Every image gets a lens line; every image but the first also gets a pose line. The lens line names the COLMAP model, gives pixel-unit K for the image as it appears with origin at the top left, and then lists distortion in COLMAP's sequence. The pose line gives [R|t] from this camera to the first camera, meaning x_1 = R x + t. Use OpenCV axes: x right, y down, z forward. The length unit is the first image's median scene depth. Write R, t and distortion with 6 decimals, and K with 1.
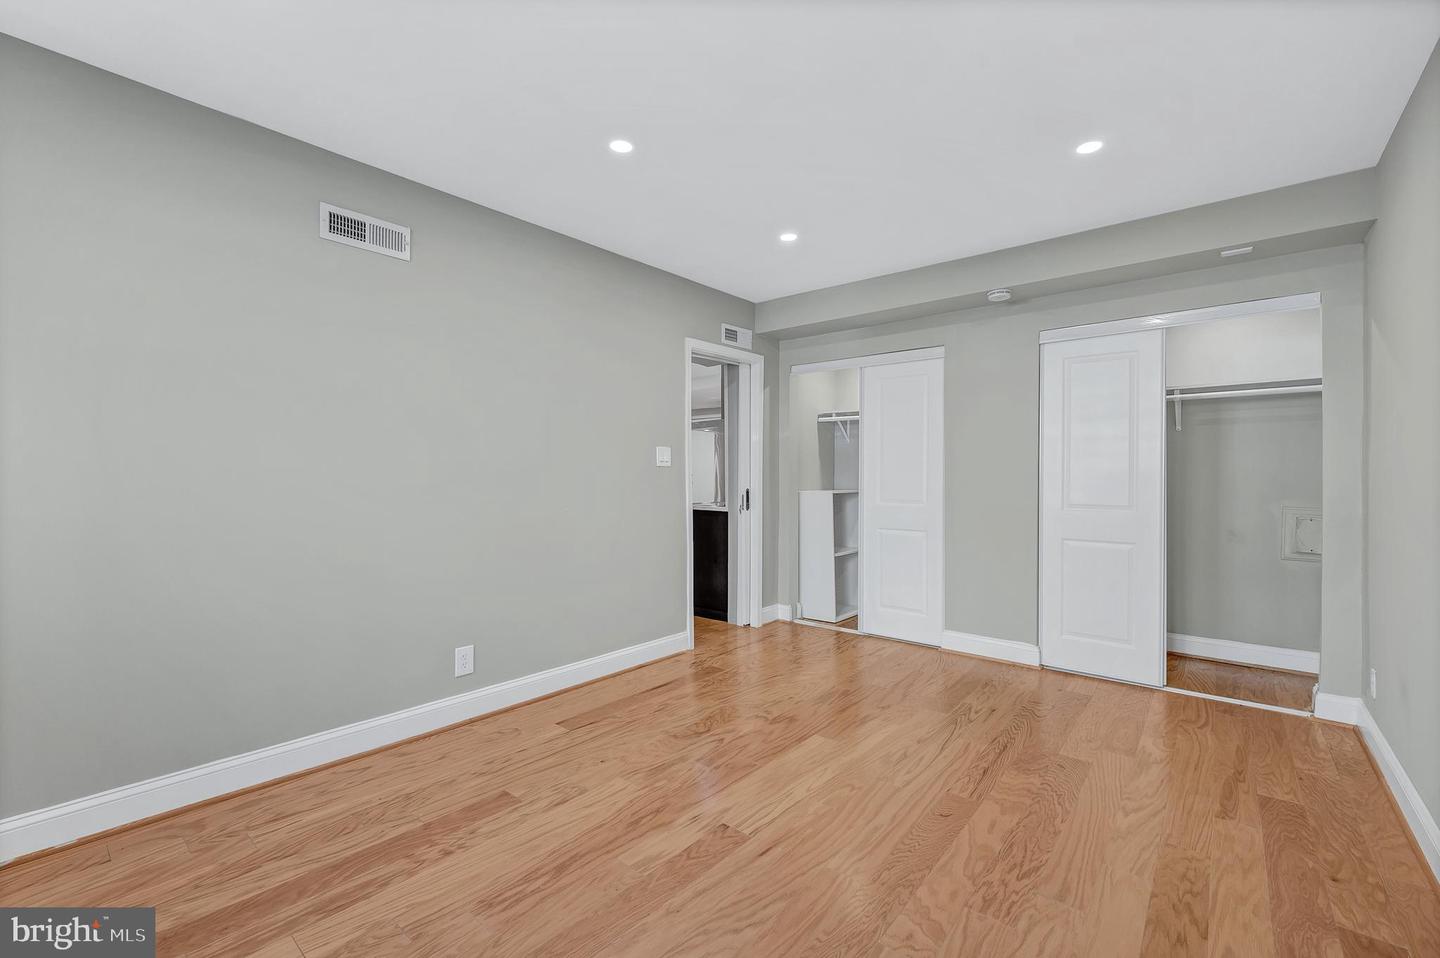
lens RADIAL K [[594.8, 0, 722.7], [0, 594.8, 478.2], [0, 0, 1]] dist [0.000725, -0.000042]
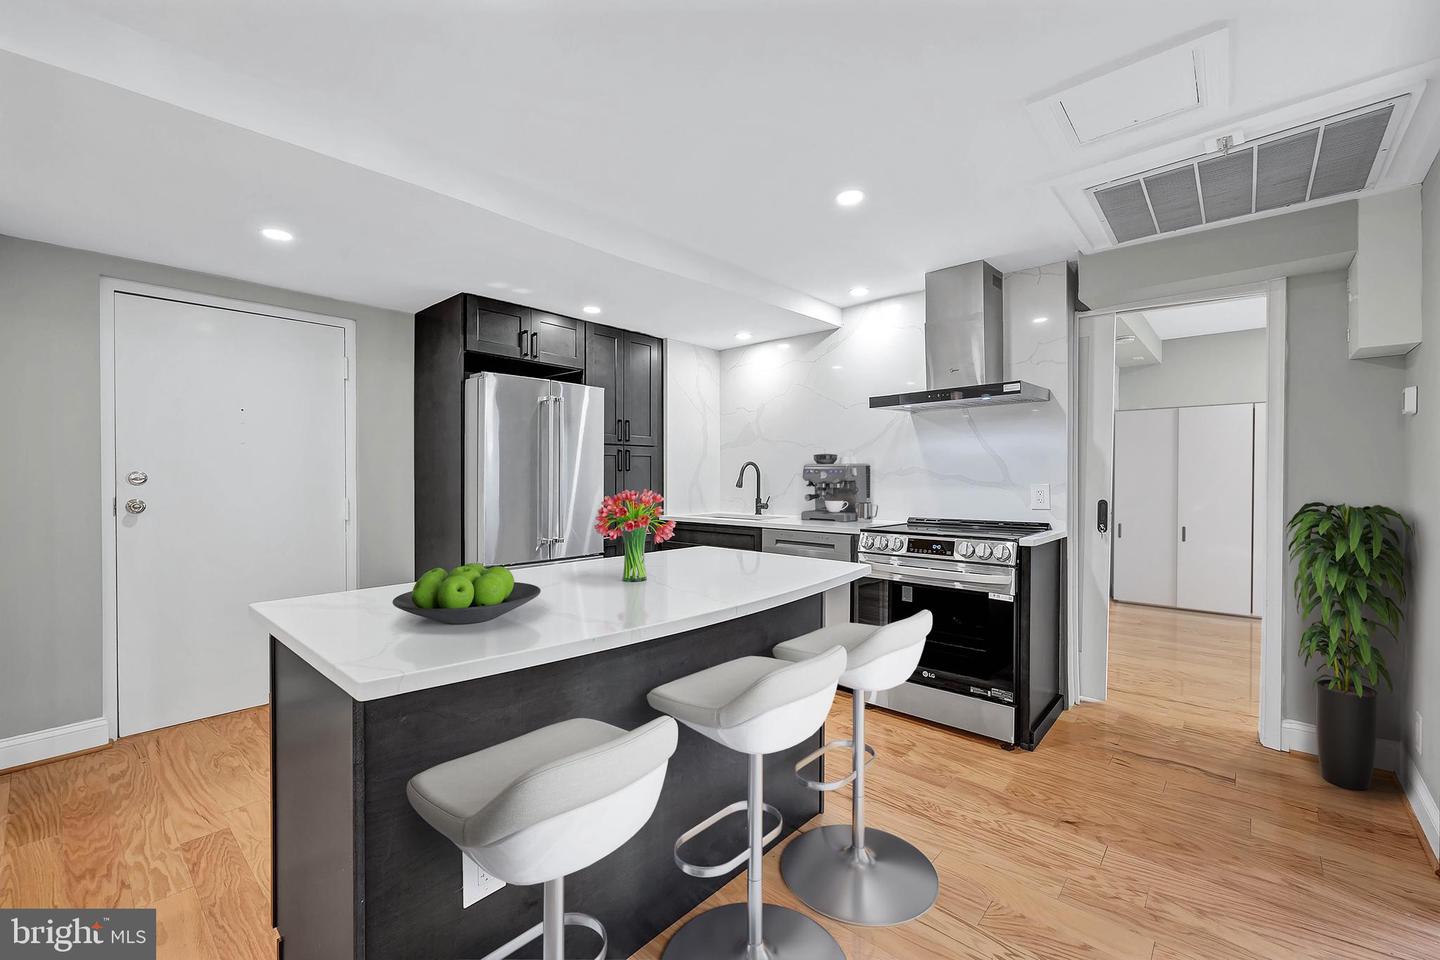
lens RADIAL K [[594.8, 0, 720.3], [0, 594.8, 481.9], [0, 0, 1]] dist [0.000725, -0.000042]
pose [[0.023722, -0.008833, 0.999680, -1.157888], [-0.000120, 0.999961, 0.008838, -0.006841], [-0.999719, -0.000329, 0.023720, 2.508973]]
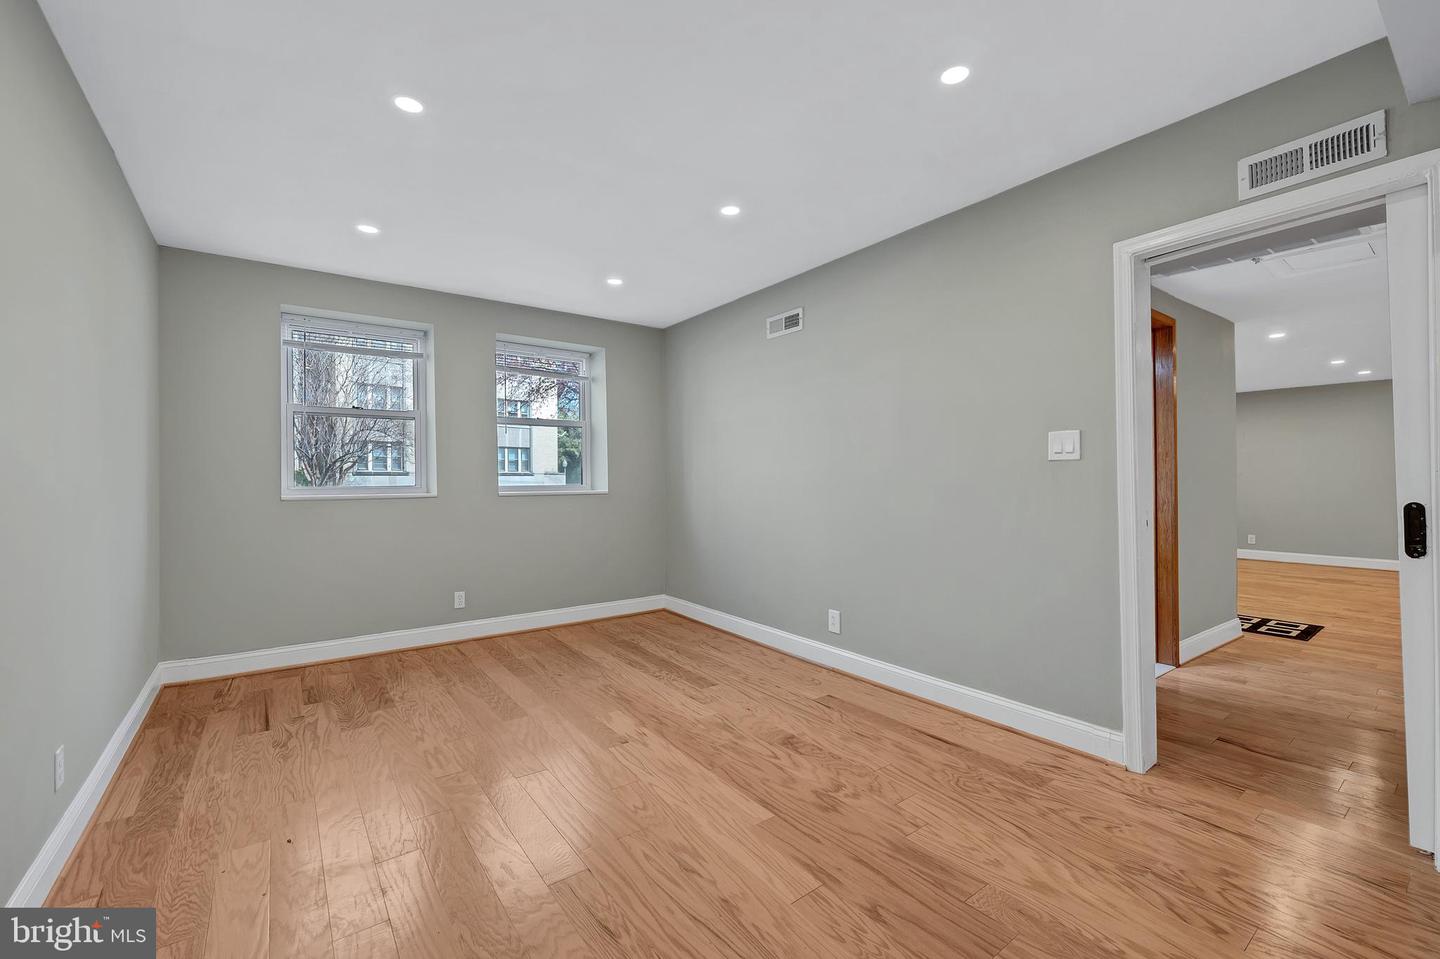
lens RADIAL K [[594.8, 0, 722.5], [0, 594.8, 479.2], [0, 0, 1]] dist [0.000725, -0.000042]
pose [[-0.220802, -0.003920, -0.975311, 0.946084], [-0.001212, 0.999992, -0.003744, 0.007258], [0.975318, 0.000356, -0.220805, 1.146701]]
